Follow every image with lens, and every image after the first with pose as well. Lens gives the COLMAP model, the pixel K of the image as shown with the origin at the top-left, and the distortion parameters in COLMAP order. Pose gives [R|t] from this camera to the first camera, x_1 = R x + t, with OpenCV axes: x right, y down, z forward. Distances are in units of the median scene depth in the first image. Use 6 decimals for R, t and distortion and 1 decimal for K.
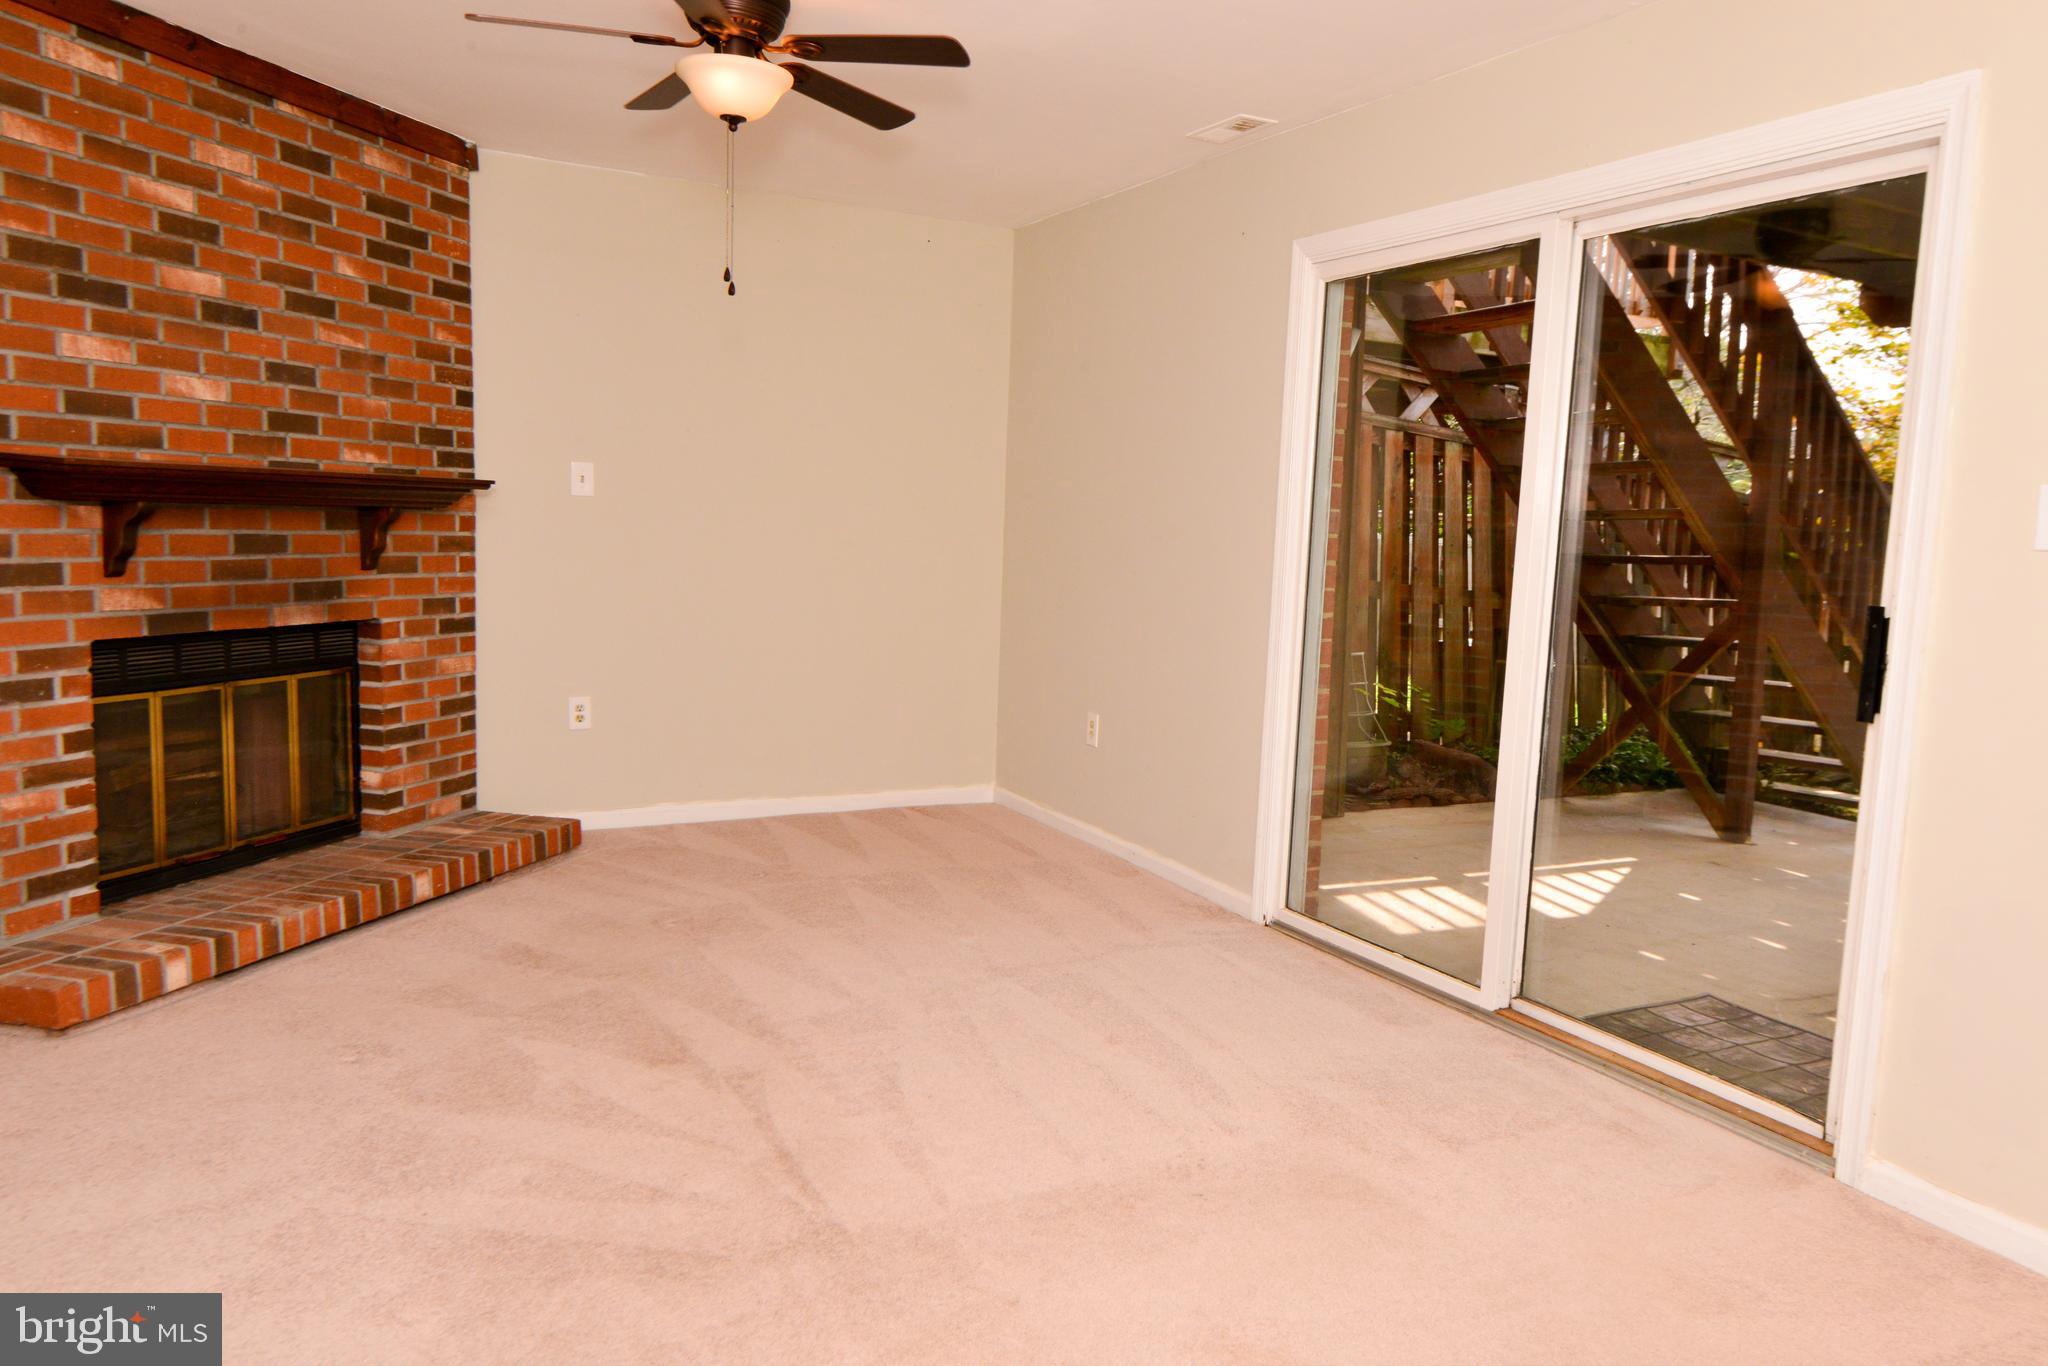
lens RADIAL K [[1433.3, 0, 1044.2], [0, 1433.3, 732.6], [0, 0, 1]] dist [0.023033, -0.016701]
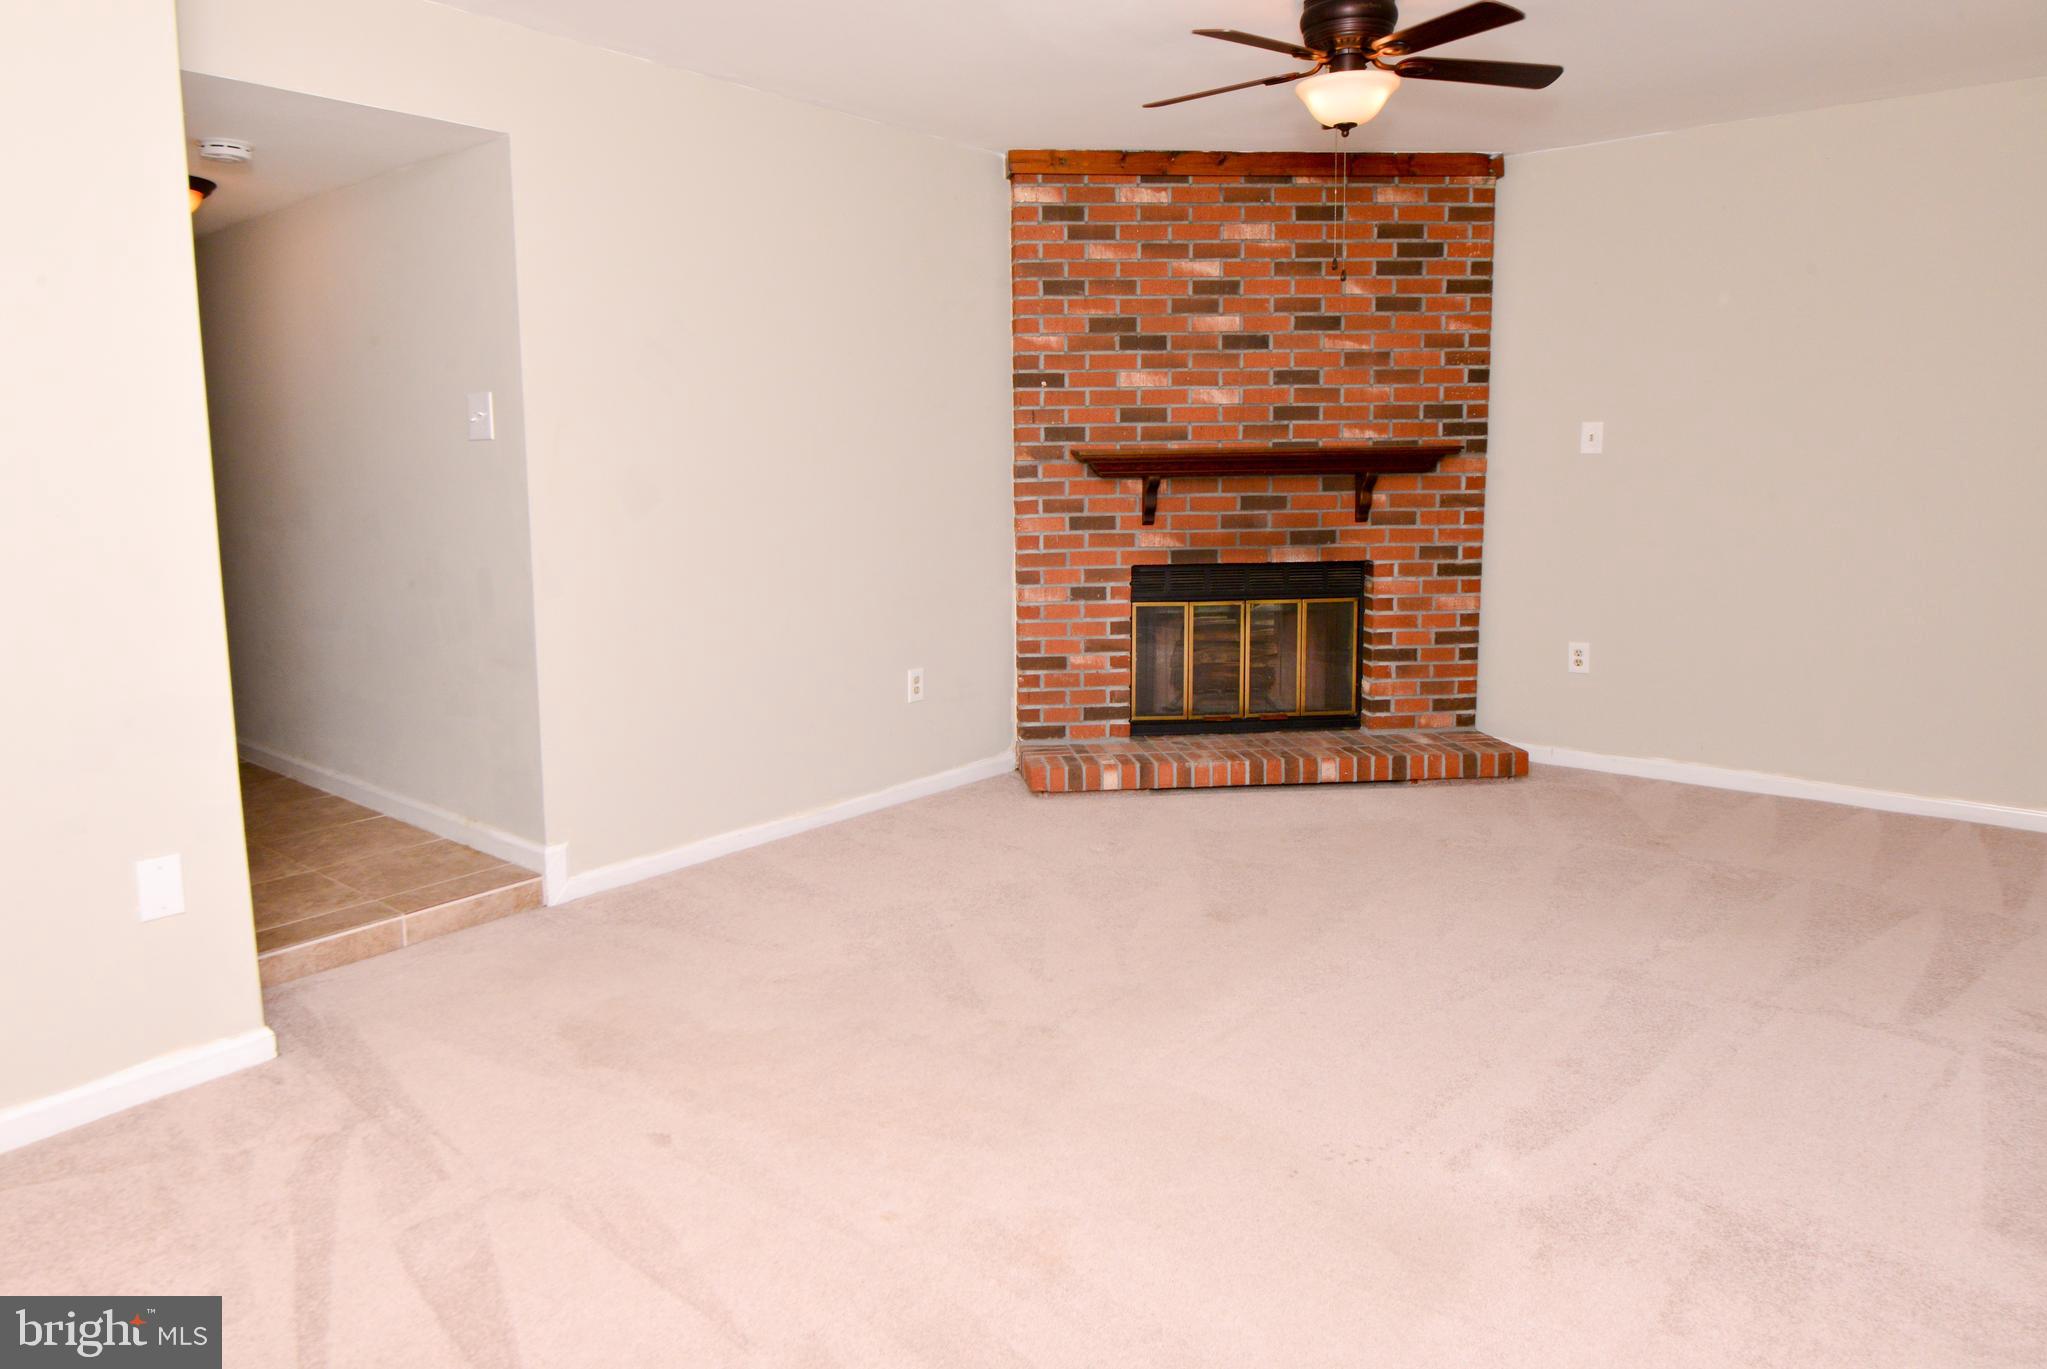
lens RADIAL K [[1332.3, 0, 1020.2], [0, 1332.3, 685.4], [0, 0, 1]] dist [0.001147, -0.004740]
pose [[0.333212, 0.121566, -0.934982, 0.562449], [-0.113774, 0.989591, 0.088119, -0.039922], [0.935962, 0.077014, 0.343575, 0.327650]]
